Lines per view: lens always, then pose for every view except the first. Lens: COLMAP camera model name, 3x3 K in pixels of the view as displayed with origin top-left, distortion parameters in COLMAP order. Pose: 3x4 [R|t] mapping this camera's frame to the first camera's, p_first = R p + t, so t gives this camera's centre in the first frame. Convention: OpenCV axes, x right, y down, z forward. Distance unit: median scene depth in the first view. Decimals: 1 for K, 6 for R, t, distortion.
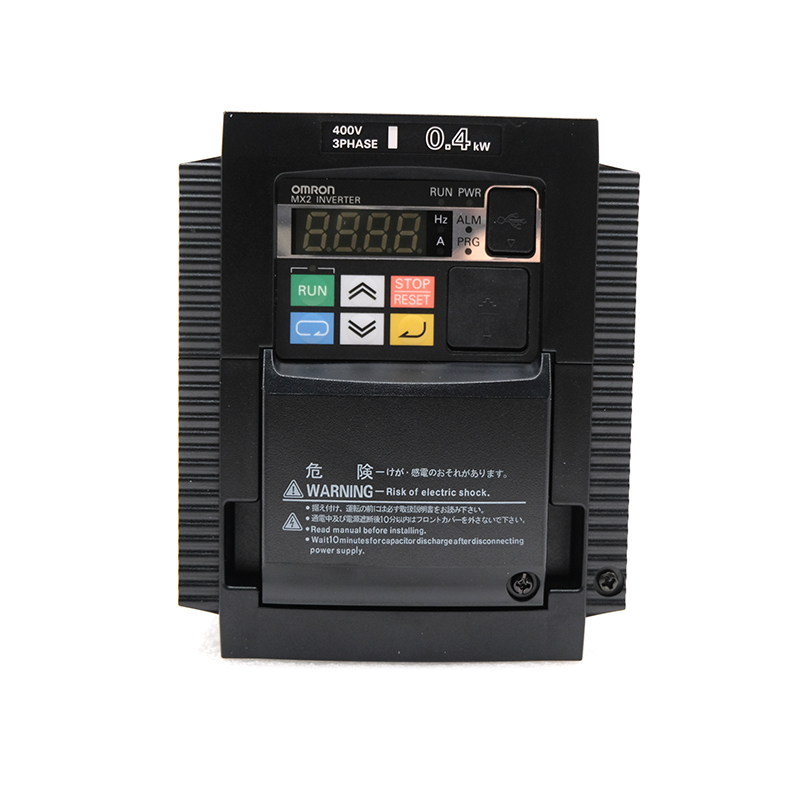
lens RADIAL K [[1158.4, 0, 400.0], [0, 1158.4, 400.0], [0, 0, 1]] dist [-0.082195, 0.058737]
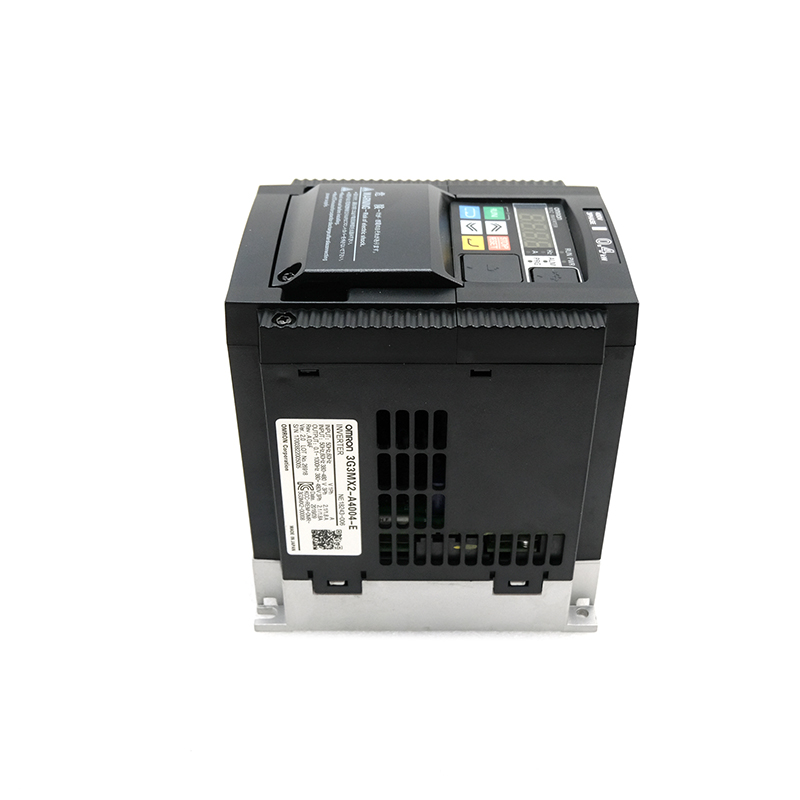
lens RADIAL K [[1013.5, 0, 419.1], [0, 1013.5, 398.0], [0, 0, 1]] dist [-0.024872, -0.011078]
pose [[0.021339, 0.565760, -0.824294, 1.192620], [-0.995848, -0.060954, -0.067616, 0.083128], [-0.088498, 0.822314, 0.562110, 0.450837]]
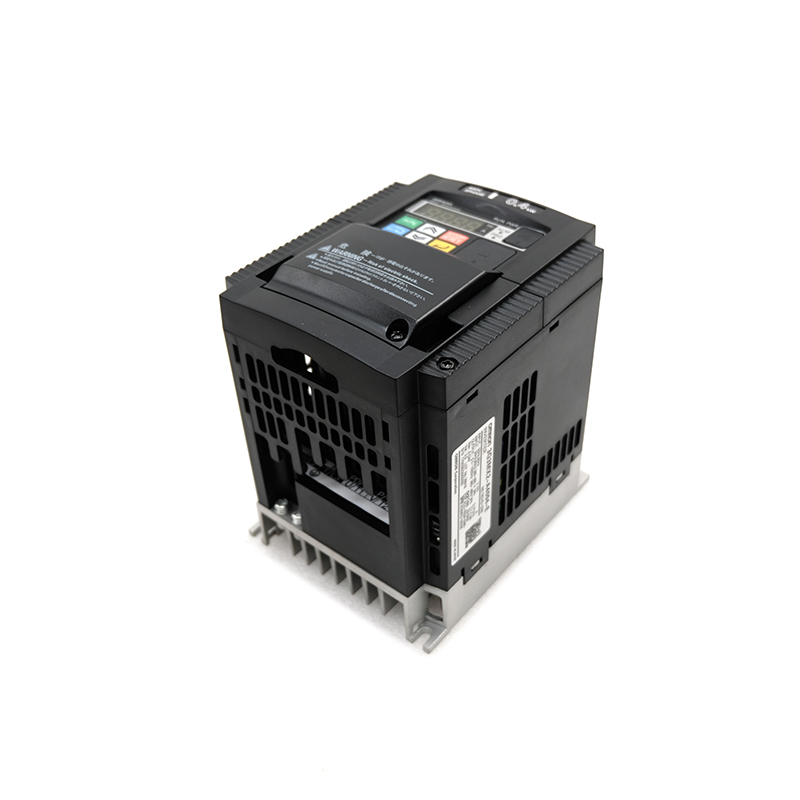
lens RADIAL K [[868.2, 0, 400.0], [0, 868.2, 400.0], [0, 0, 1]] dist [-0.022351, -0.004374]
pose [[0.779458, 0.347970, -0.520924, 0.719427], [-0.626394, 0.444475, -0.640369, 0.910586], [0.008708, 0.825444, 0.564417, 0.467572]]
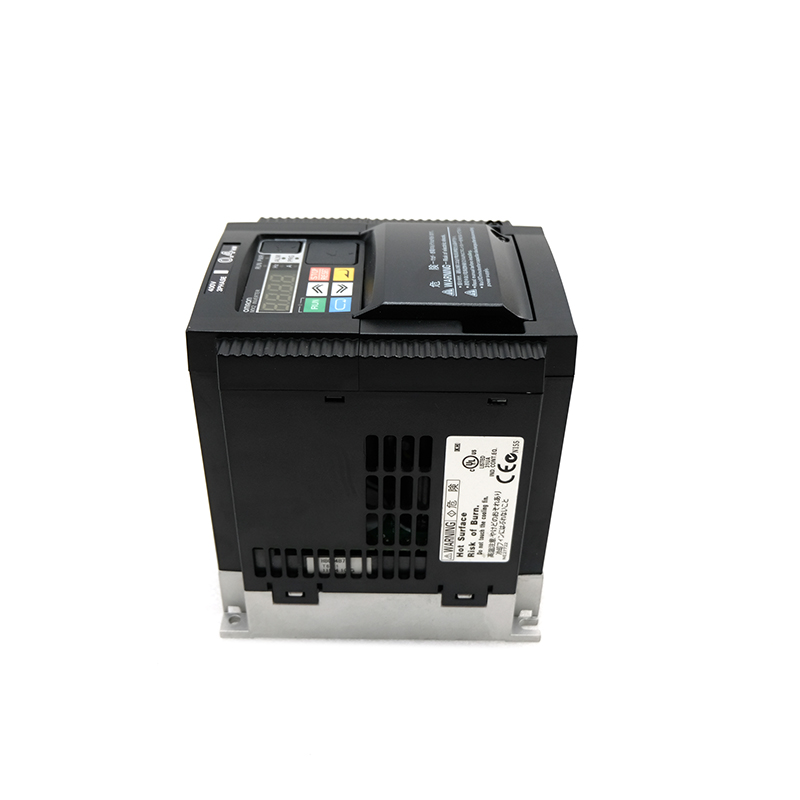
lens RADIAL K [[868.2, 0, 400.0], [0, 868.2, 400.0], [0, 0, 1]] dist [-0.022351, -0.004374]
pose [[-0.019184, -0.599034, 0.800494, -1.048697], [0.997503, -0.065900, -0.025409, 0.034465], [0.067973, 0.798007, 0.598802, 0.440839]]
